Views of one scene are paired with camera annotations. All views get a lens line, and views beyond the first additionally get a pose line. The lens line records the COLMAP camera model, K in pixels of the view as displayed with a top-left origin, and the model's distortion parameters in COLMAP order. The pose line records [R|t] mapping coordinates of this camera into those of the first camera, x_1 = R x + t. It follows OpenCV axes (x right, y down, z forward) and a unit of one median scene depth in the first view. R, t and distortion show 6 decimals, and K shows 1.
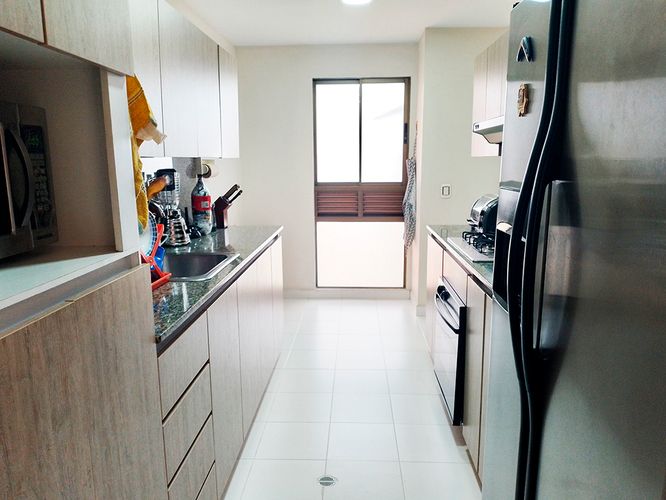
lens RADIAL K [[495.2, 0, 327.3], [0, 495.2, 250.4], [0, 0, 1]] dist [0.058527, -0.081426]
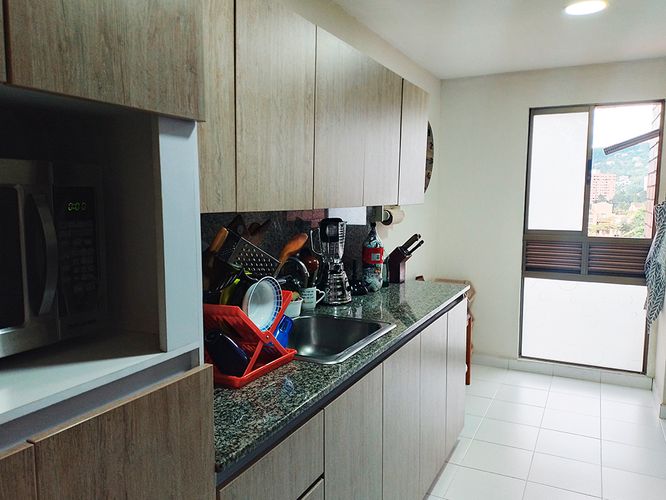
lens RADIAL K [[495.2, 0, 336.8], [0, 495.2, 247.7], [0, 0, 1]] dist [0.058527, -0.081426]
pose [[0.911941, 0.047753, -0.407533, 0.044766], [-0.077788, 0.995314, -0.057441, -0.049499], [0.402880, 0.084084, 0.911382, 0.158819]]
